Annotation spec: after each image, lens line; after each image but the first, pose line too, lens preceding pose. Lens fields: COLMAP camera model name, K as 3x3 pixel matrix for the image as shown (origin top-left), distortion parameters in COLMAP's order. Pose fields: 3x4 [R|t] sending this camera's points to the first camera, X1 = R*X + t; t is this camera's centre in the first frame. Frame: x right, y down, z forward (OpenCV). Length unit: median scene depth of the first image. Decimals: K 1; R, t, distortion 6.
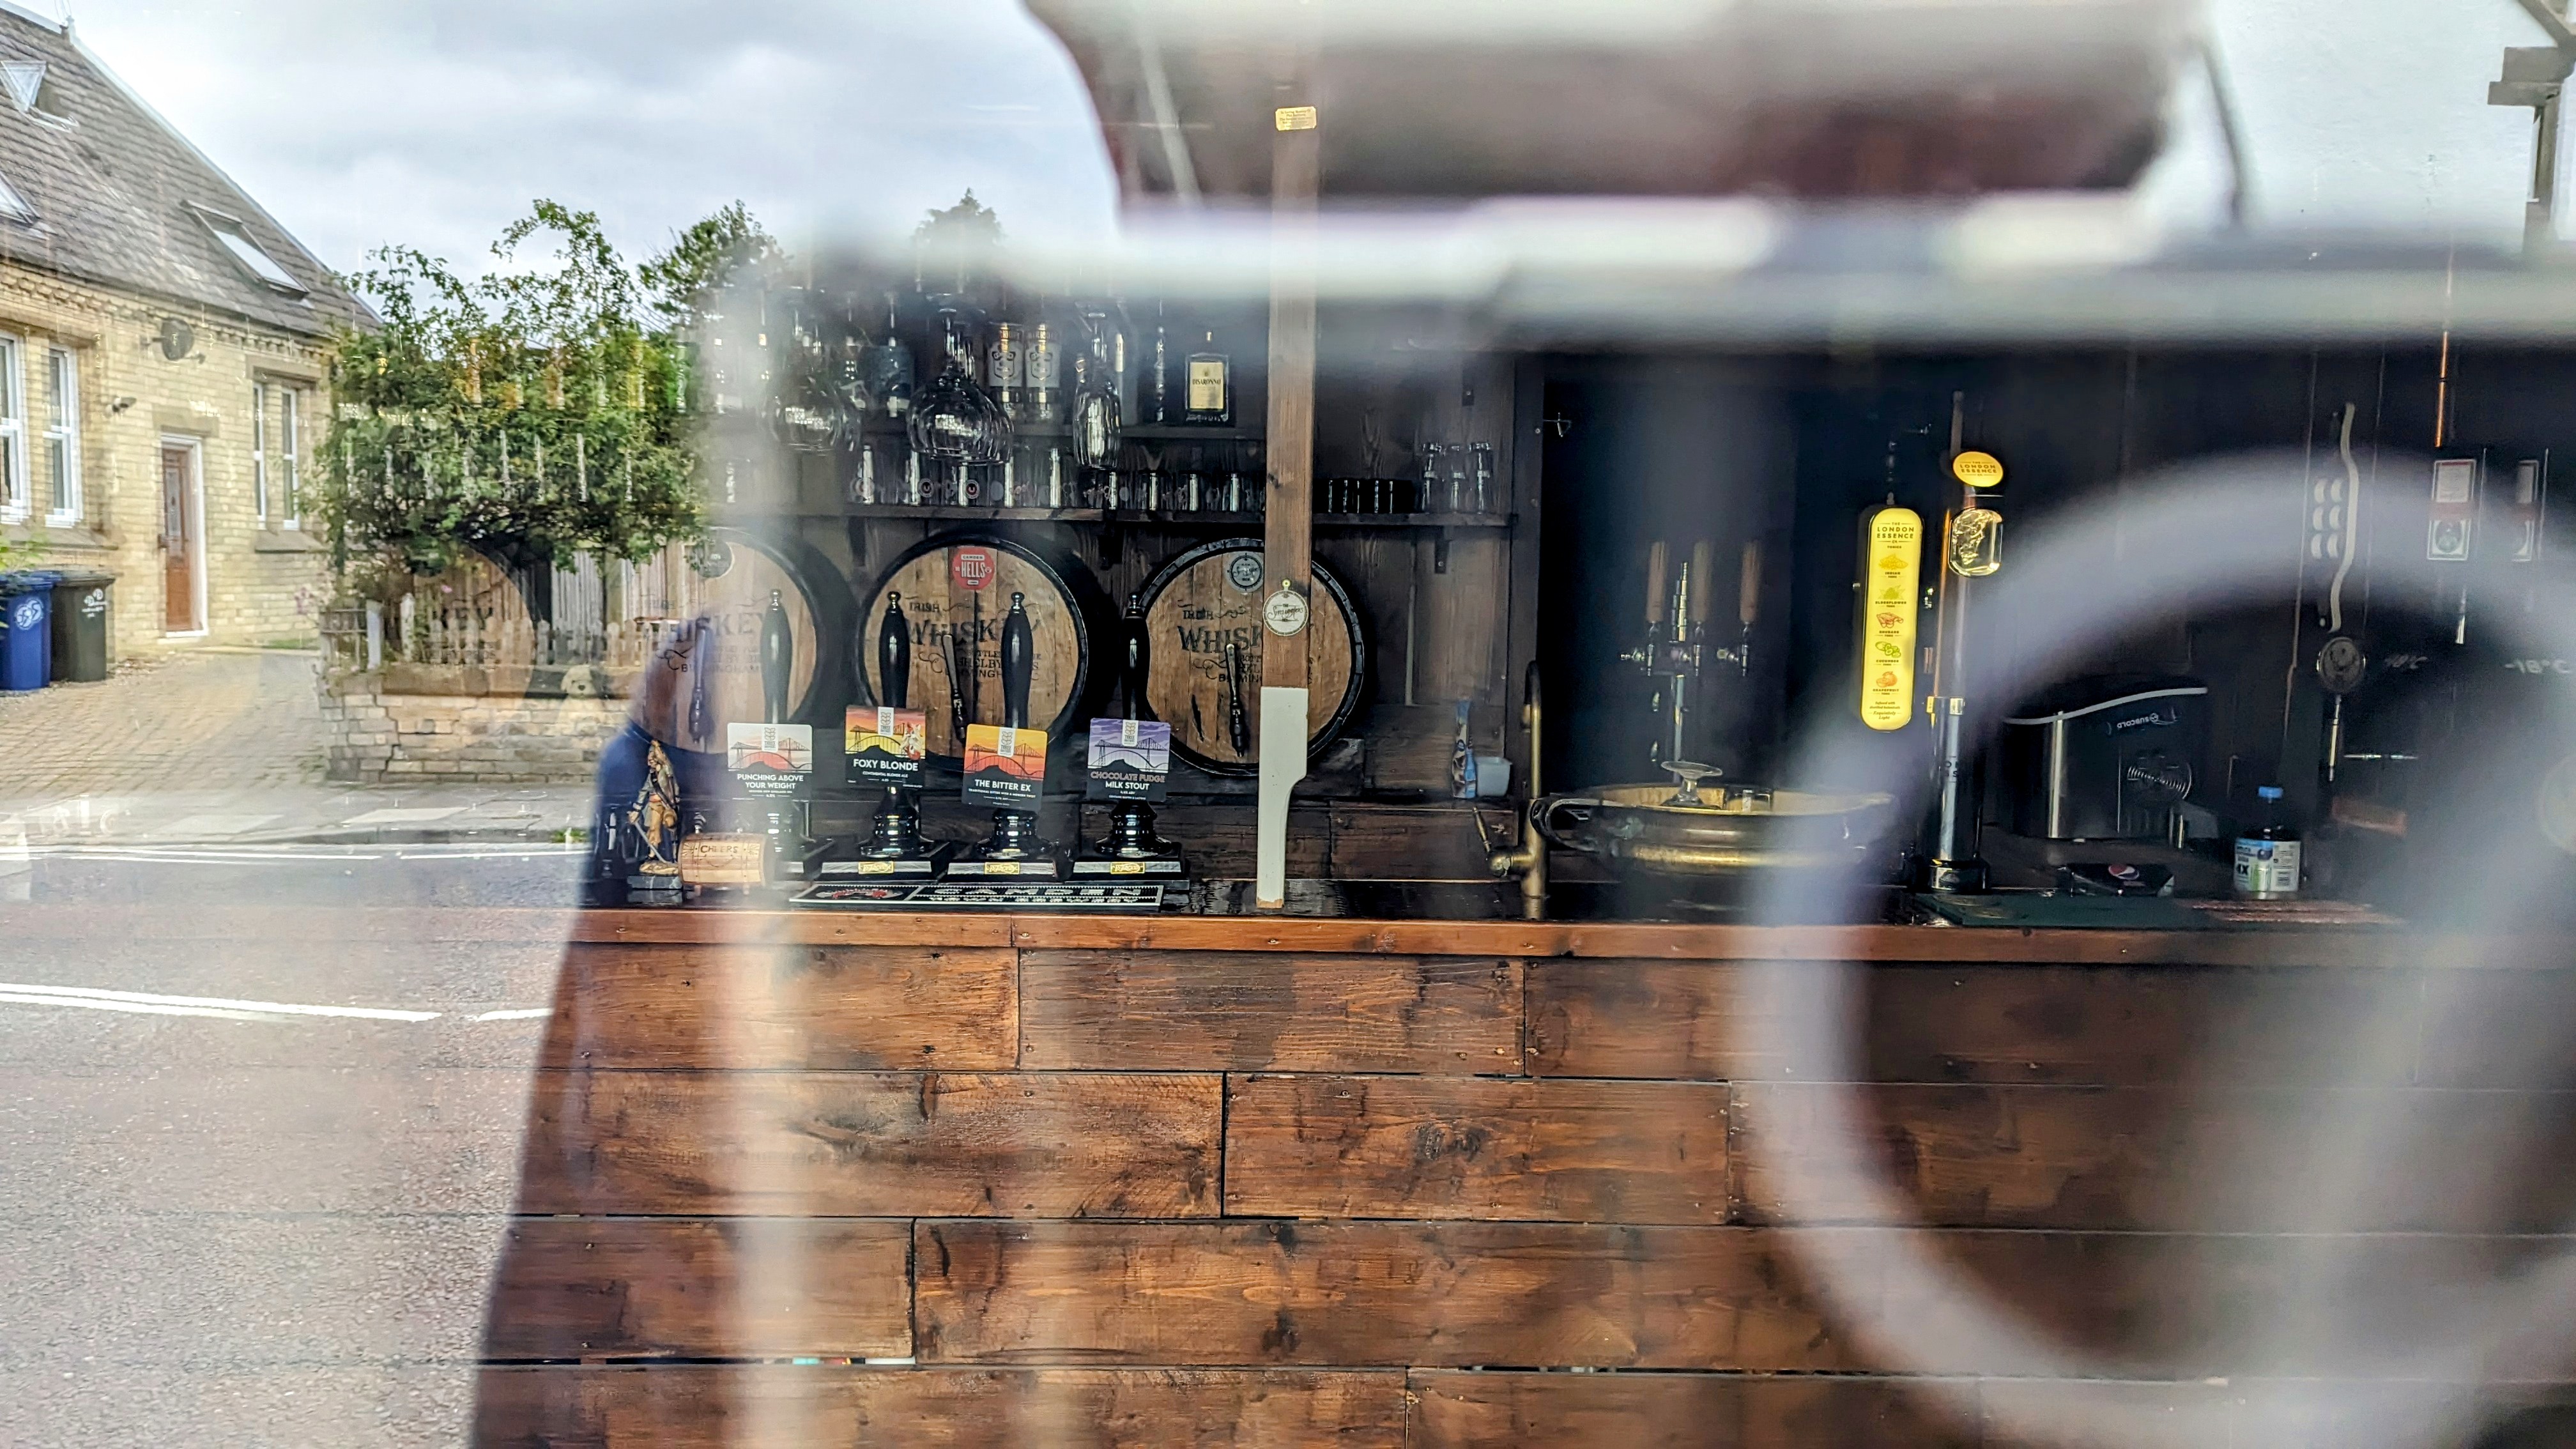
lens RADIAL K [[1759.9, 0, 1288.0], [0, 1759.9, 724.5], [0, 0, 1]] dist [0.045111, -0.044710]
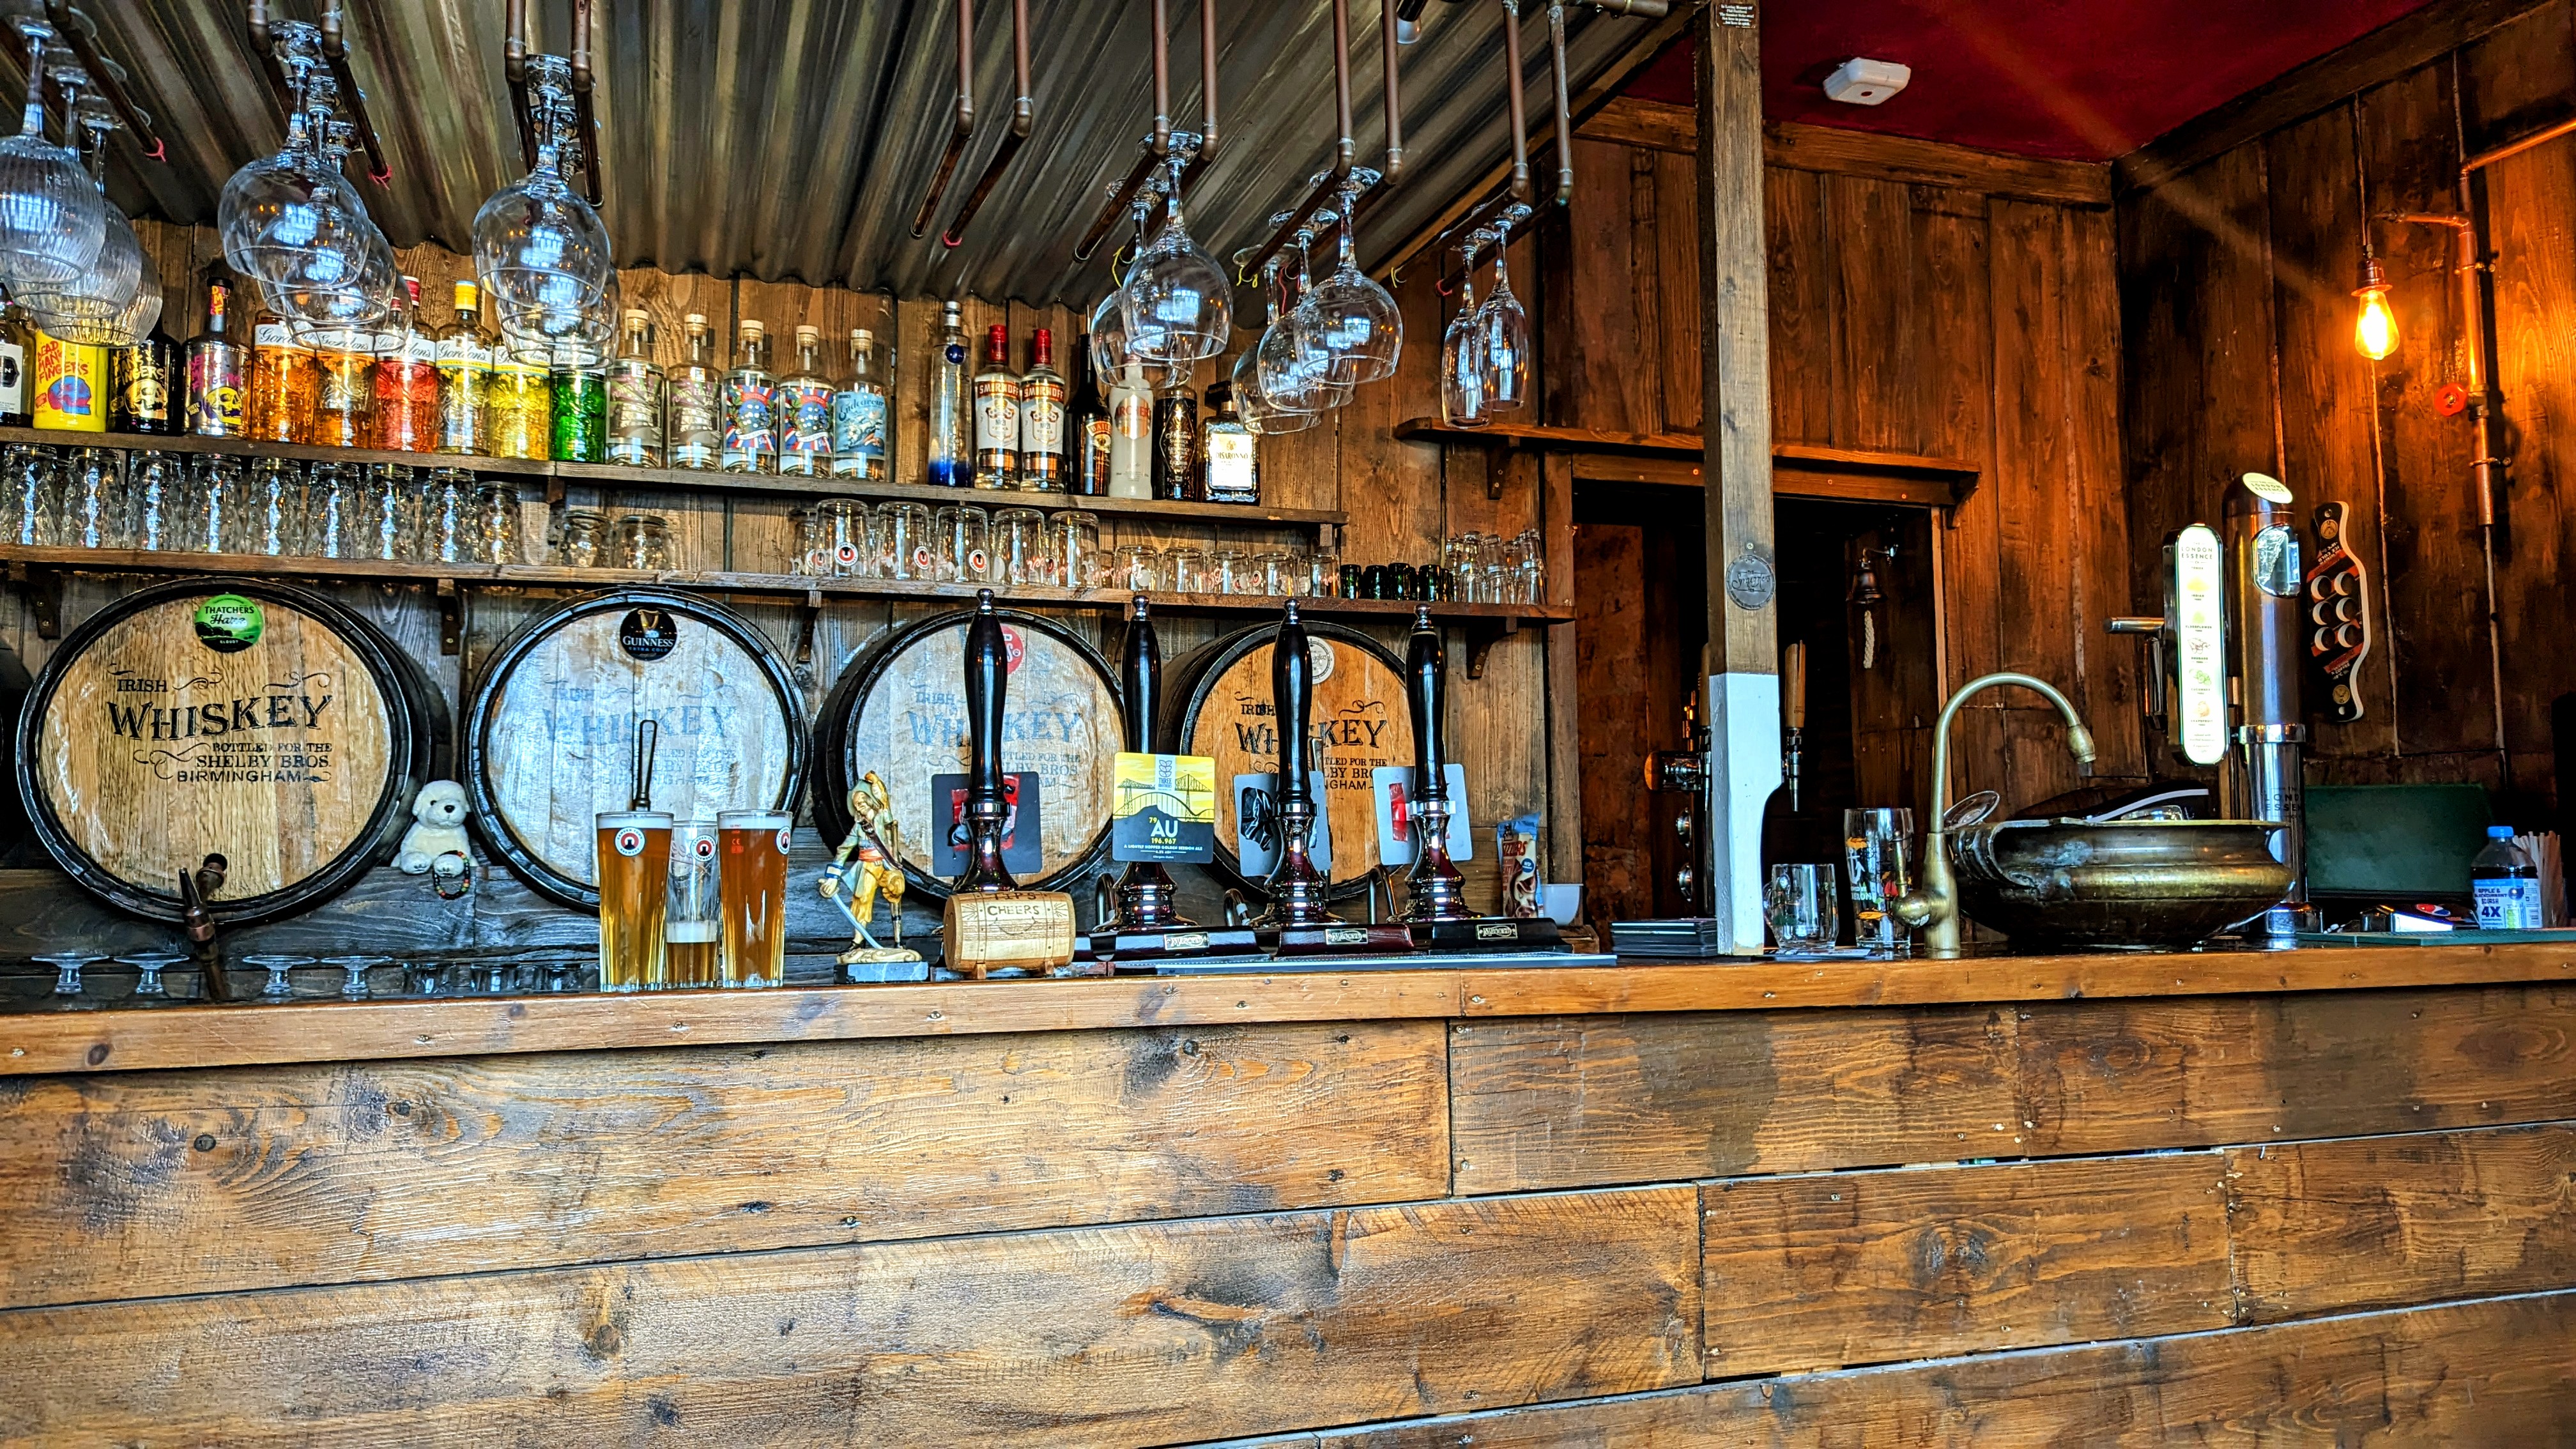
lens RADIAL K [[1759.9, 0, 1288.0], [0, 1759.9, 724.5], [0, 0, 1]] dist [0.045111, -0.044710]
pose [[0.953305, -0.000241, 0.302010, -0.432917], [0.049793, 0.986440, -0.156387, 0.113864], [-0.297877, 0.164122, 0.940390, 0.303743]]
